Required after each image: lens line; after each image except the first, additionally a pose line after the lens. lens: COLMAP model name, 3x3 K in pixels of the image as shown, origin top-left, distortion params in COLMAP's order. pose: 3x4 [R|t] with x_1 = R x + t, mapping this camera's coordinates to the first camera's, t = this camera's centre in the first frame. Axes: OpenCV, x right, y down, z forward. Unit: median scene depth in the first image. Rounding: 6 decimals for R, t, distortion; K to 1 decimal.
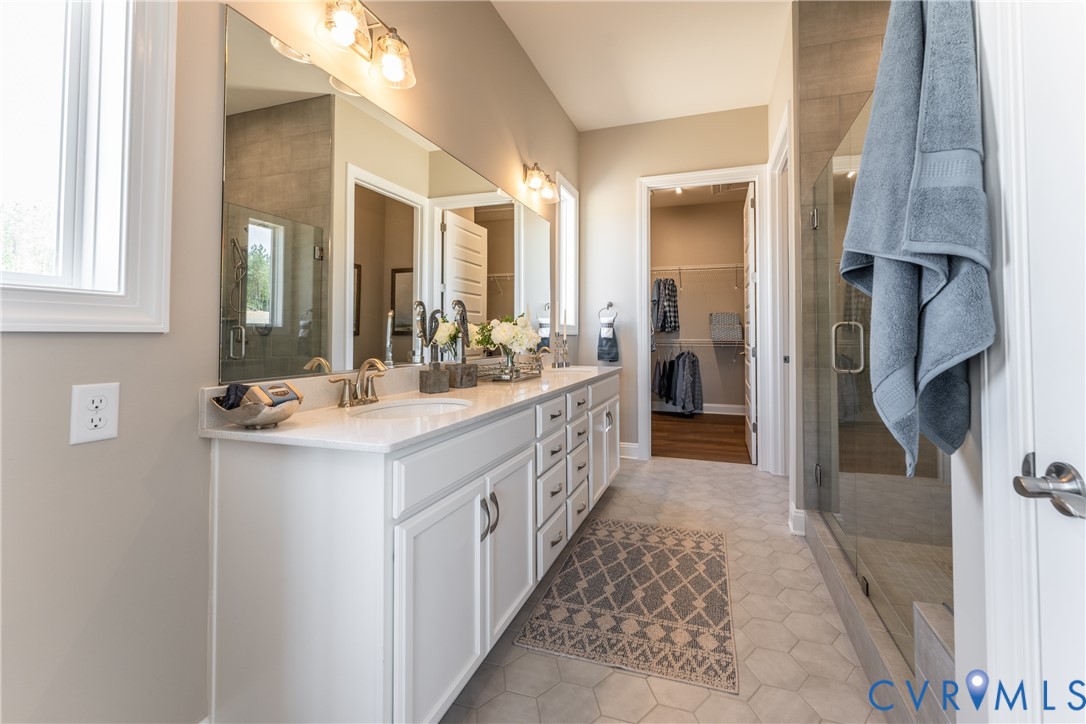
lens RADIAL K [[449.2, 0, 579.2], [0, 449.2, 322.2], [0, 0, 1]] dist [-0.000667, -0.000006]
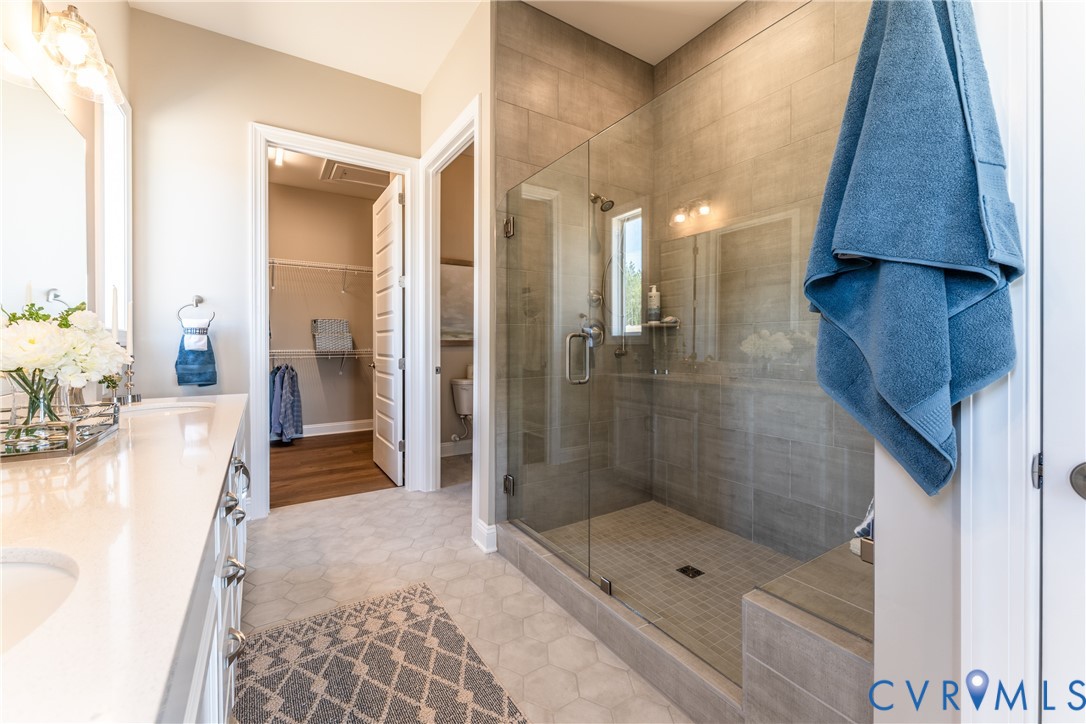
lens RADIAL K [[438.8, 0, 543.3], [0, 438.8, 345.1], [0, 0, 1]] dist [-0.000226, 0.000092]
pose [[0.644134, -0.005509, 0.764893, -0.160694], [-0.018998, 0.999550, 0.023197, 0.004219], [-0.764677, -0.029473, 0.643740, 0.319085]]
